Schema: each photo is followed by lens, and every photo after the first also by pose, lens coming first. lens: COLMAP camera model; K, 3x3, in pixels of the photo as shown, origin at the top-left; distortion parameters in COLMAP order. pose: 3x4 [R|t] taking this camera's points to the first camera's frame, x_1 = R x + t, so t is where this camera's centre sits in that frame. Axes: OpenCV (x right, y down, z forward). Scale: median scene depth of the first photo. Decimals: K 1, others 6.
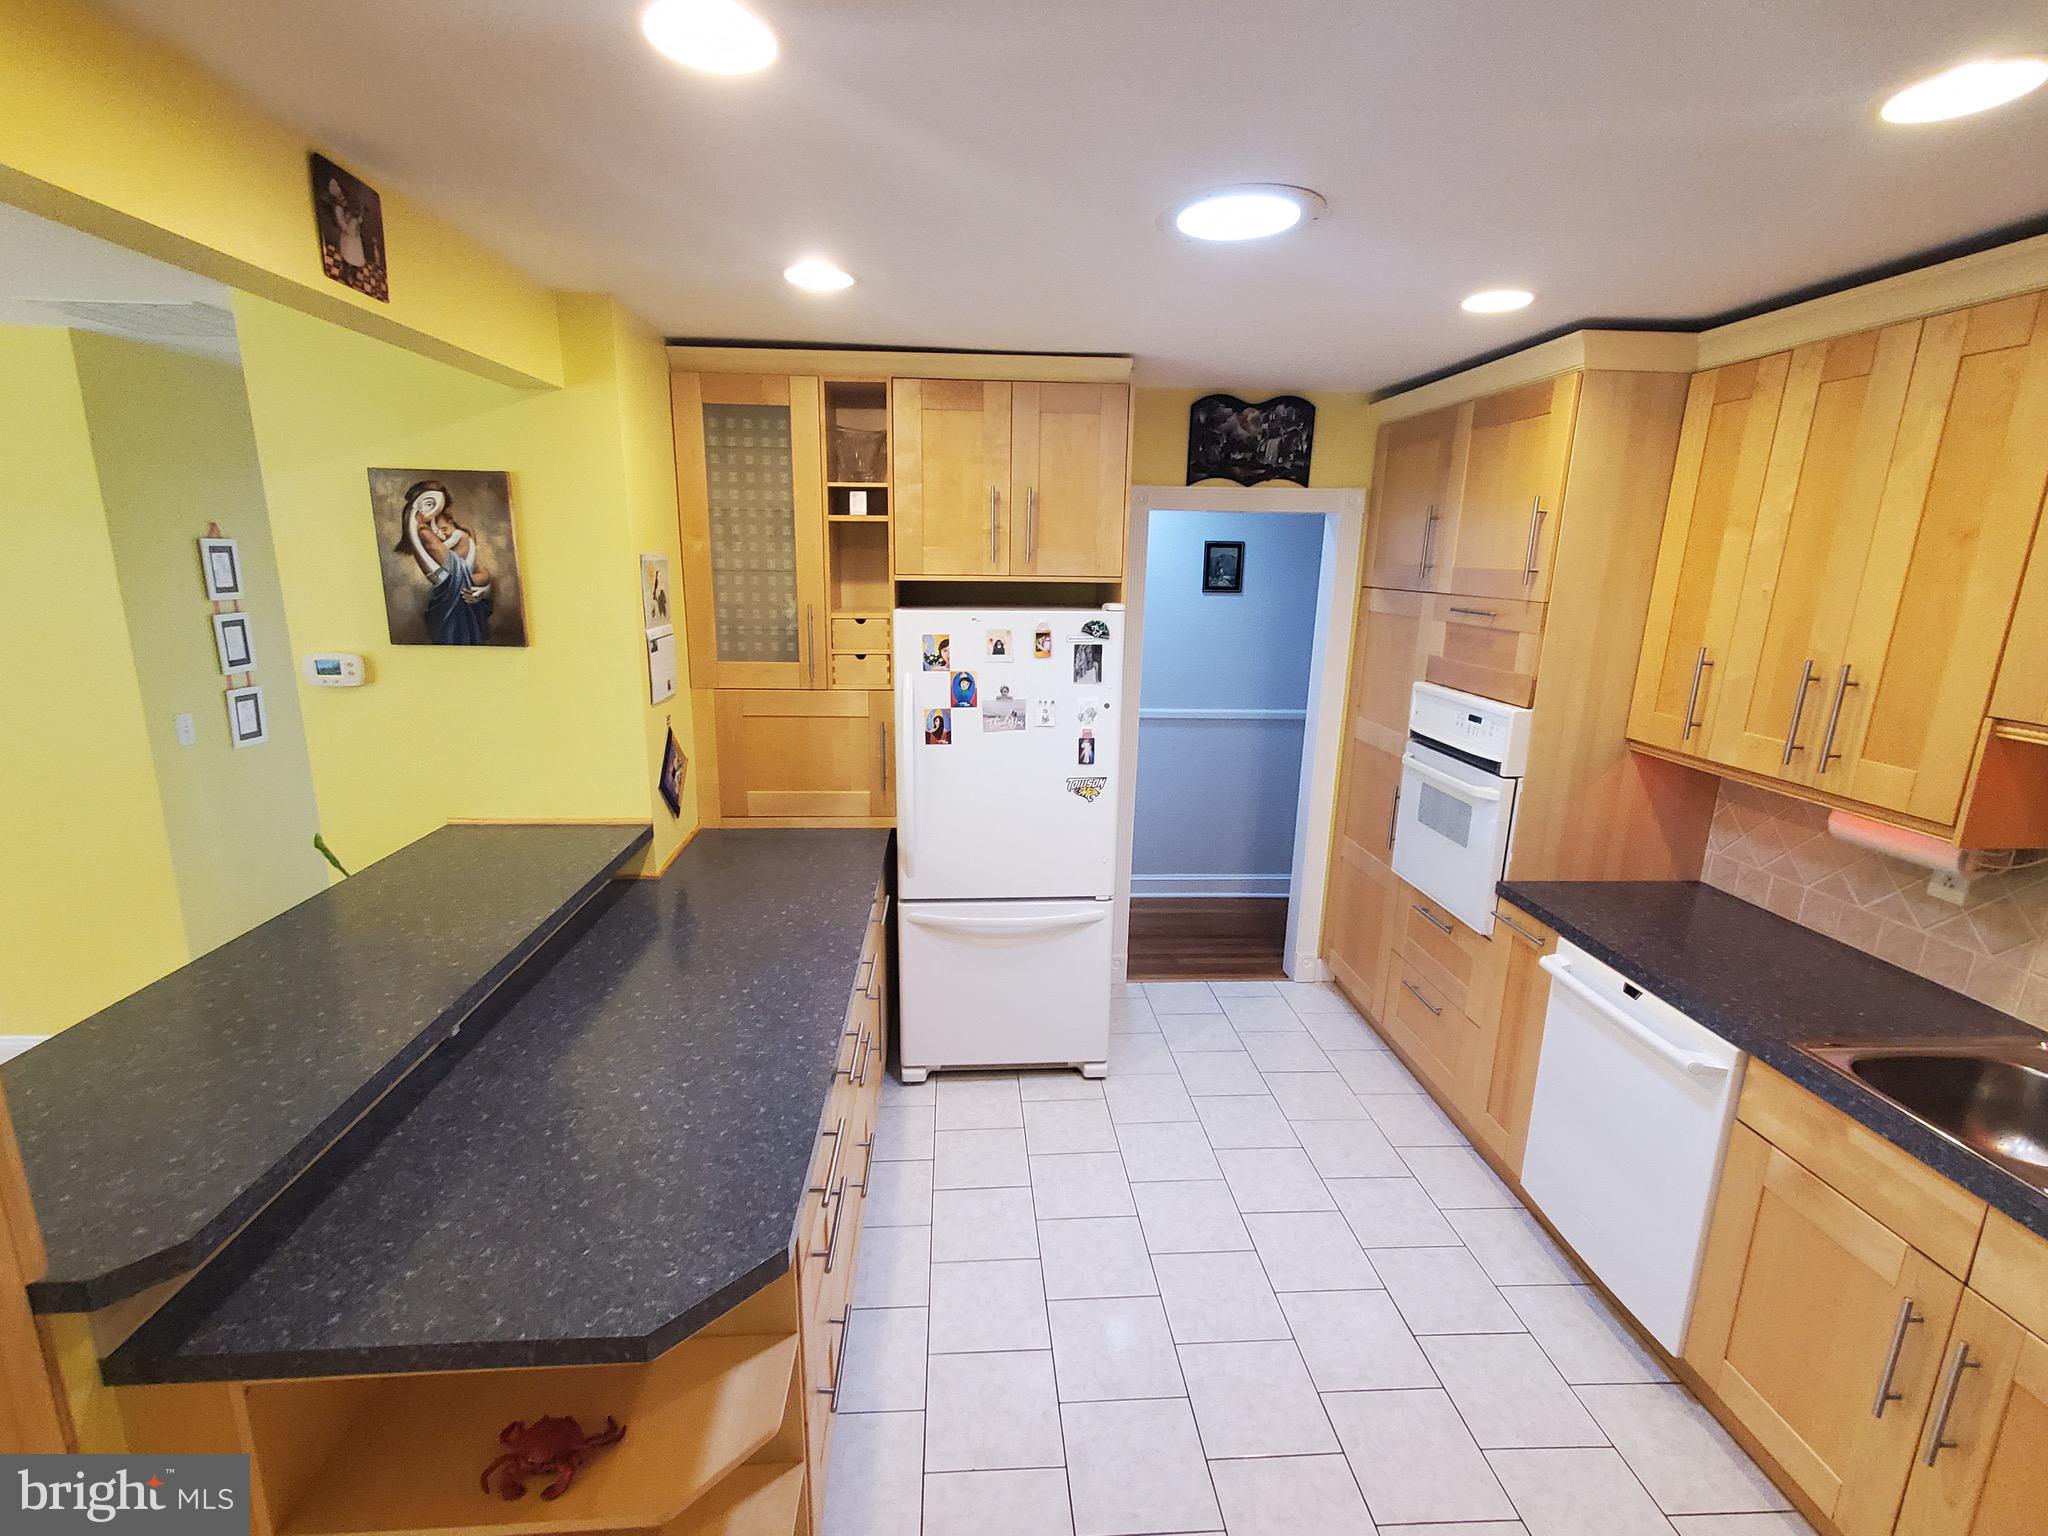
lens RADIAL K [[935.7, 0, 1015.1], [0, 935.7, 773.7], [0, 0, 1]] dist [0.001872, 0.000046]
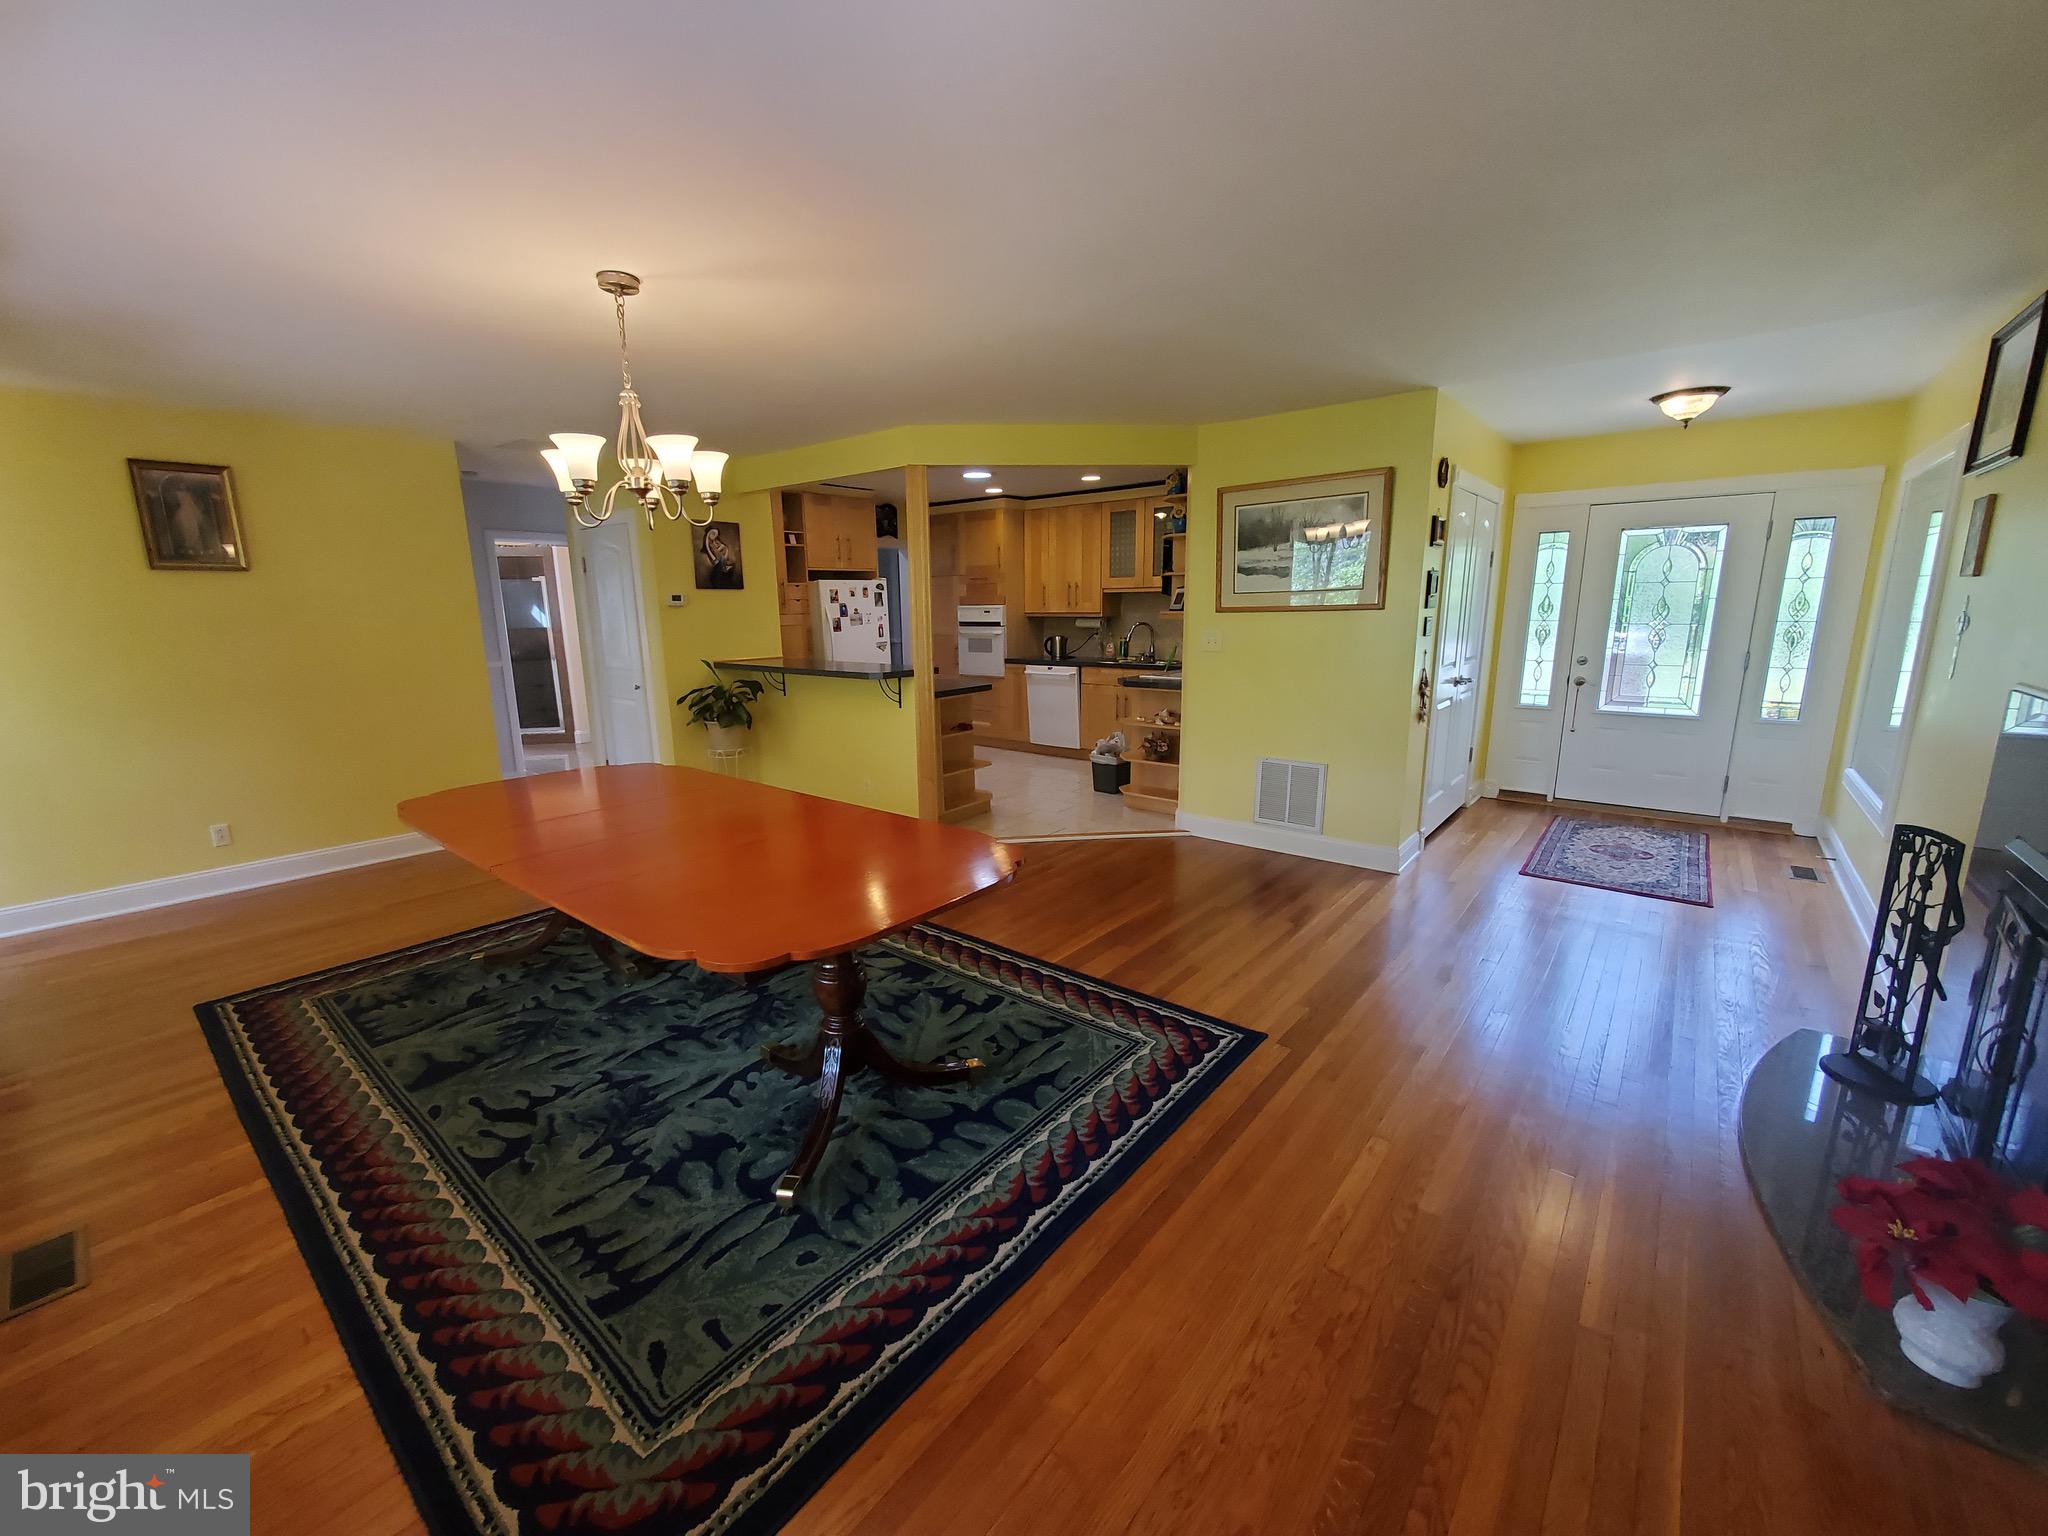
lens RADIAL K [[811.1, 0, 1012.5], [0, 811.1, 775.9], [0, 0, 1]] dist [0.007999, -0.007072]
pose [[0.687326, -0.176142, 0.704668, -1.443132], [0.190701, 0.979878, 0.058927, 0.330533], [-0.700869, 0.093879, 0.707086, -0.934778]]
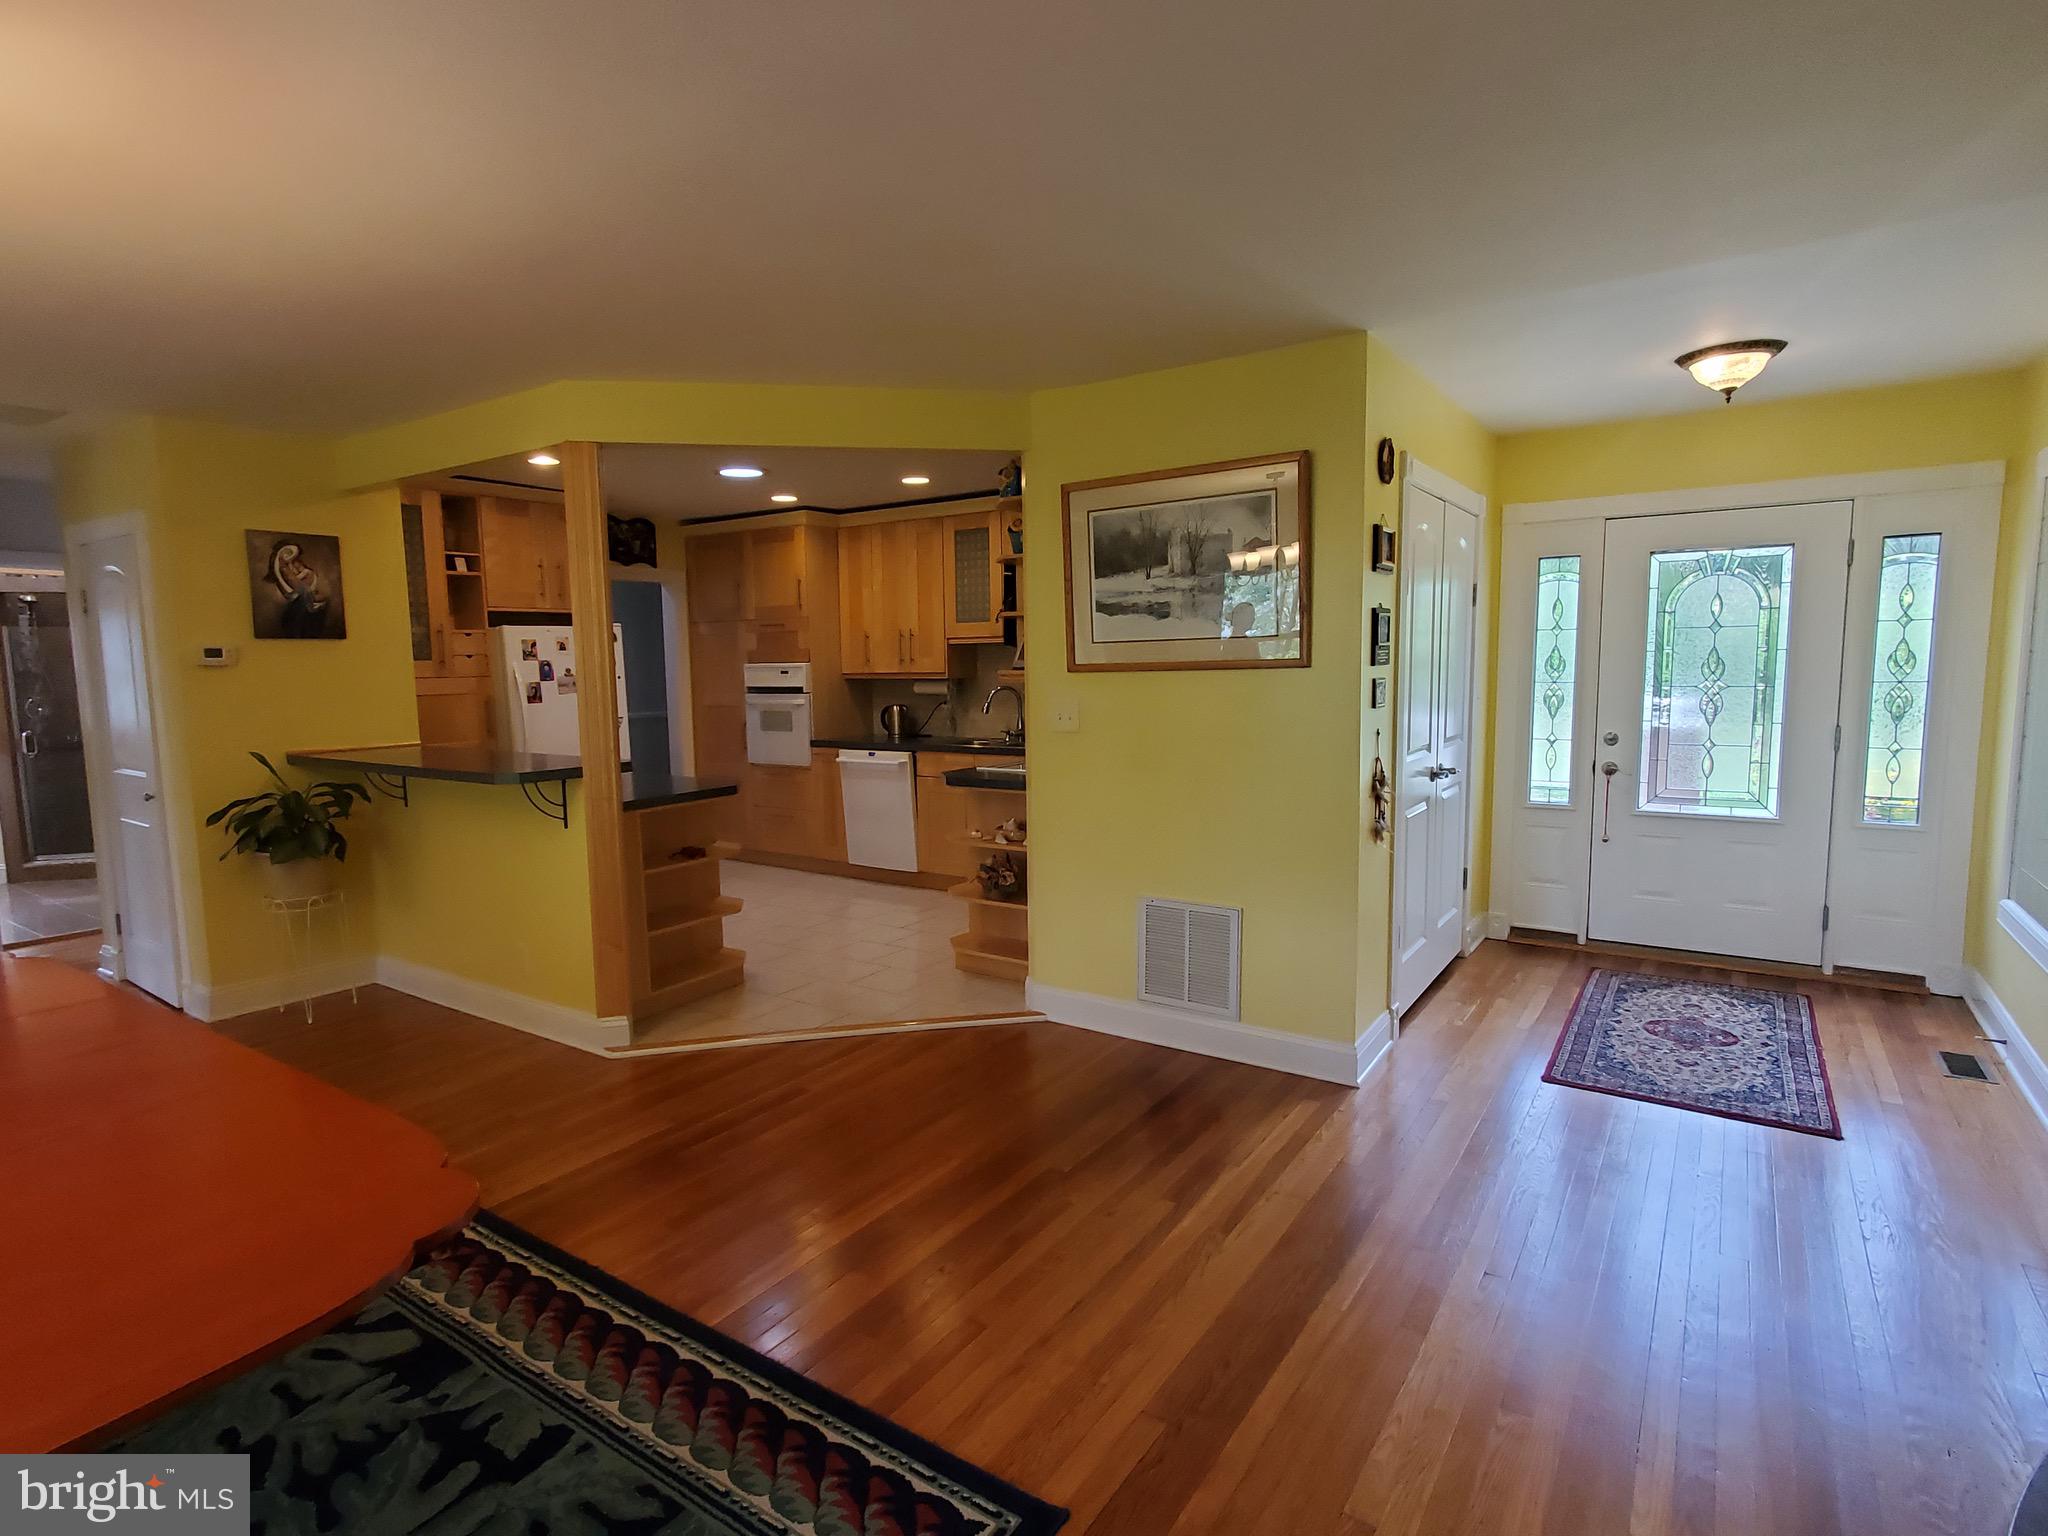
lens RADIAL K [[1056.1, 0, 1013.8], [0, 1056.1, 775.9], [0, 0, 1]] dist [0.004422, 0.001206]
pose [[0.617598, -0.113114, 0.778317, -1.082509], [0.206452, 0.978217, -0.021654, 0.328906], [-0.758914, 0.174059, 0.627498, -0.880984]]
